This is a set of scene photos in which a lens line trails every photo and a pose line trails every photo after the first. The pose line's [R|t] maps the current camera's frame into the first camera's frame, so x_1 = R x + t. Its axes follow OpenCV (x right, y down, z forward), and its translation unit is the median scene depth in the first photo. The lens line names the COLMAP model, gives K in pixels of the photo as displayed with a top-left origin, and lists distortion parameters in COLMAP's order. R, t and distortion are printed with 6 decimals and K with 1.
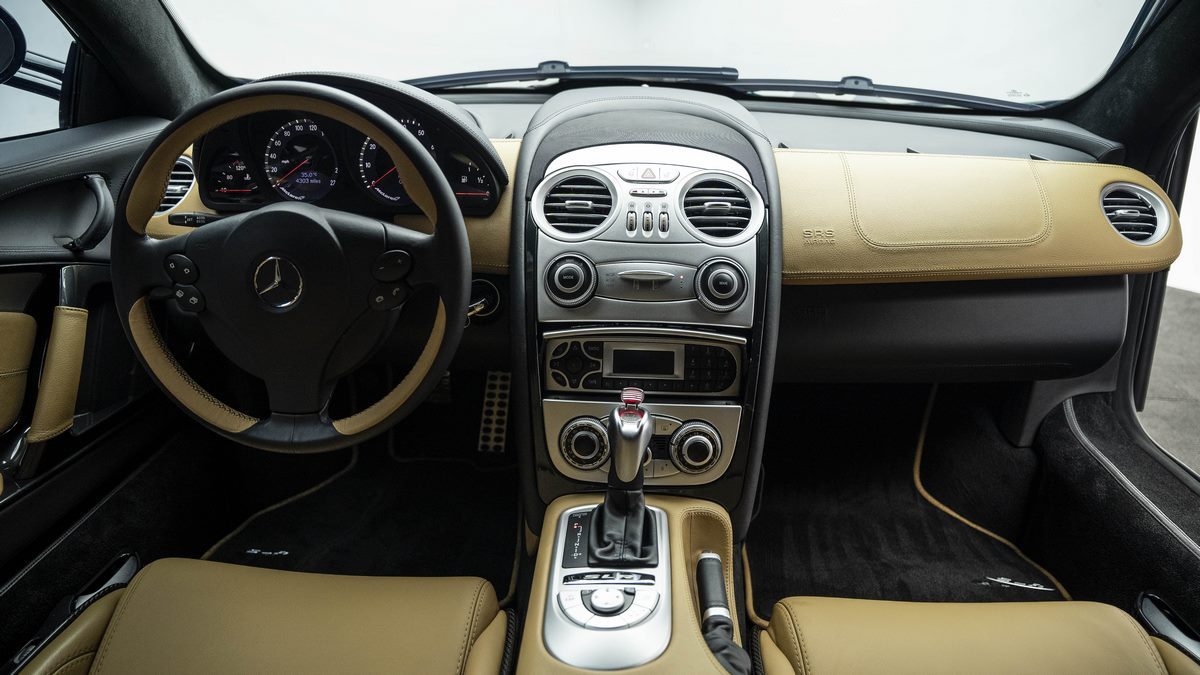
lens RADIAL K [[828.6, 0, 600.0], [0, 828.6, 337.5], [0, 0, 1]] dist [-0.171349, 0.122460]
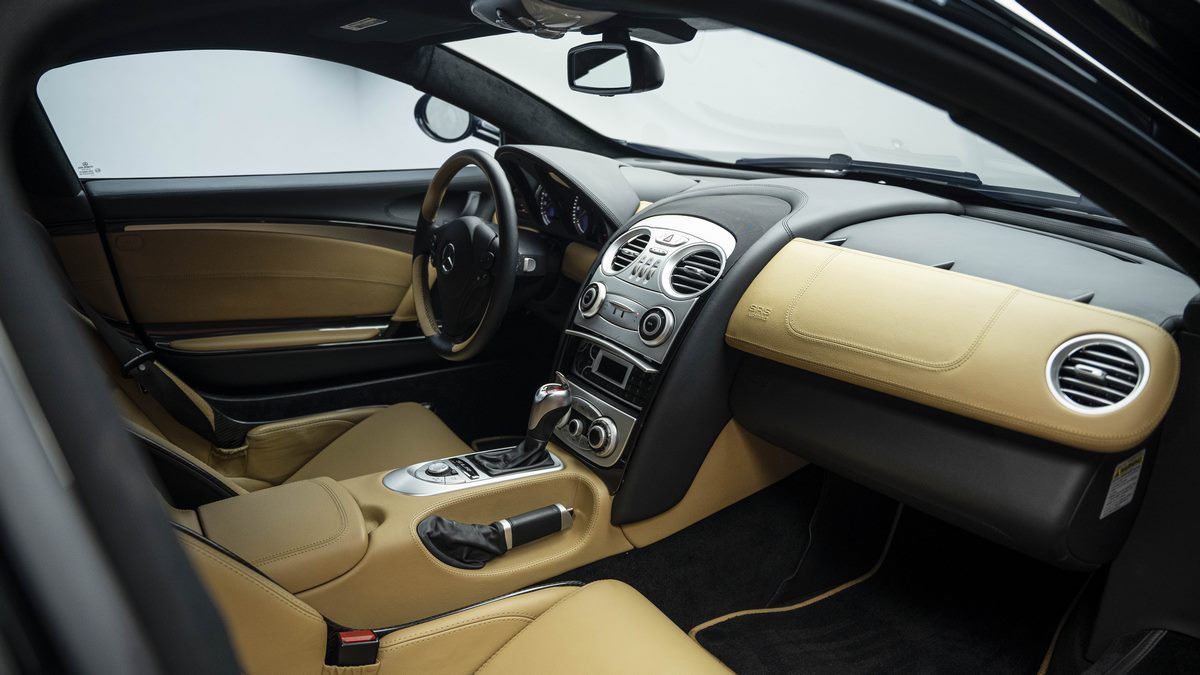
lens RADIAL K [[828.6, 0, 600.0], [0, 828.6, 337.5], [0, 0, 1]] dist [-0.171349, 0.122460]
pose [[0.583263, 0.236204, -0.777182, 1.006467], [-0.299239, 0.951978, 0.064754, -0.094283], [0.755156, 0.194795, 0.625935, 0.108052]]
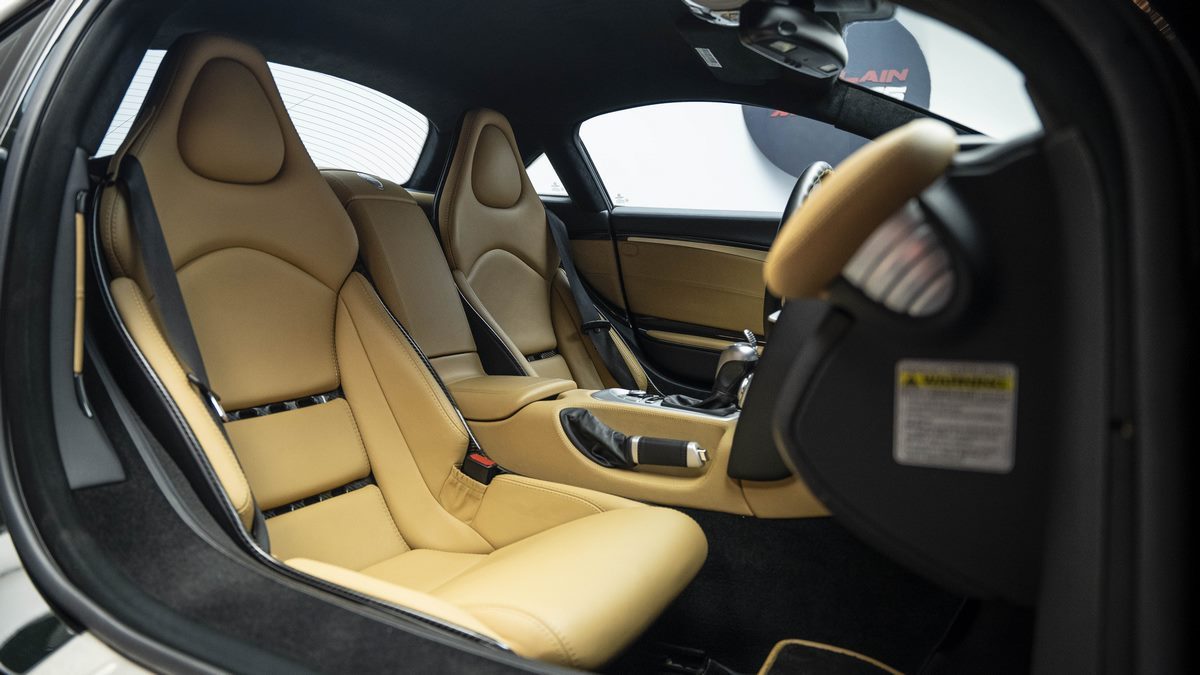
lens RADIAL K [[828.6, 0, 600.0], [0, 828.6, 337.5], [0, 0, 1]] dist [-0.171349, 0.122460]
pose [[-0.419693, 0.059807, -0.905694, 1.280321], [-0.344489, 0.912672, 0.219902, -0.139723], [0.839753, 0.404293, -0.362439, 1.113189]]
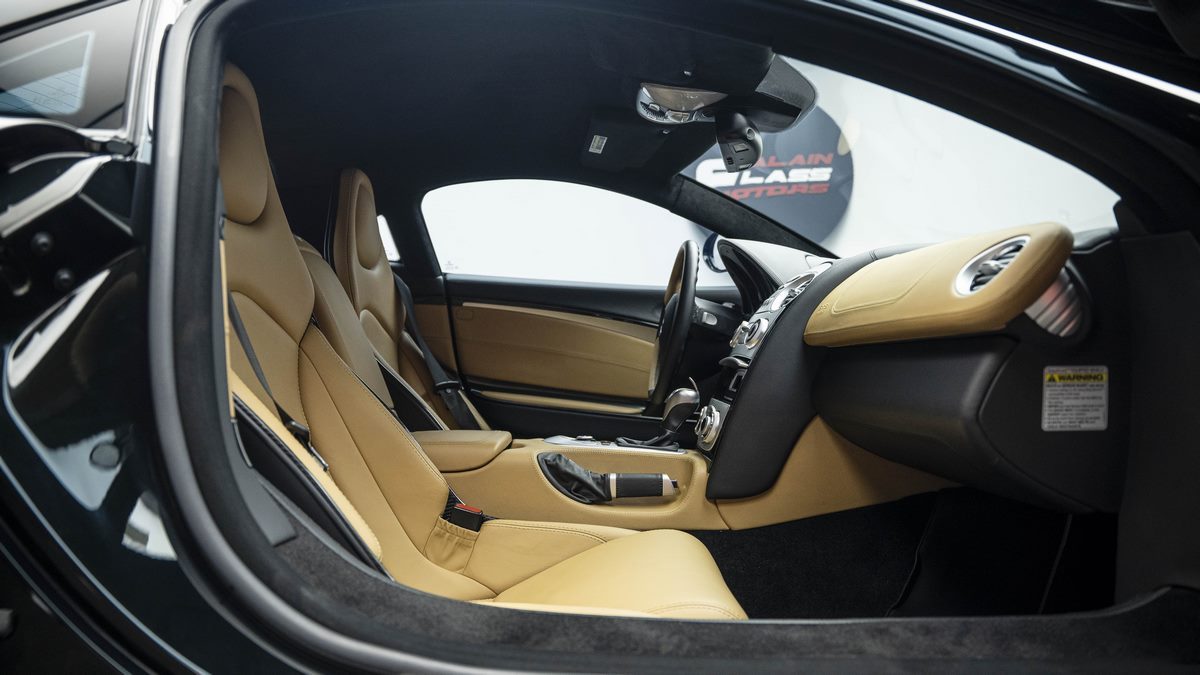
lens RADIAL K [[828.6, 0, 600.0], [0, 828.6, 337.5], [0, 0, 1]] dist [-0.171349, 0.122460]
pose [[0.052987, -0.029292, -0.998166, 1.538507], [-0.374490, 0.926036, -0.047055, 0.116939], [0.925716, 0.376297, 0.038098, 0.599665]]
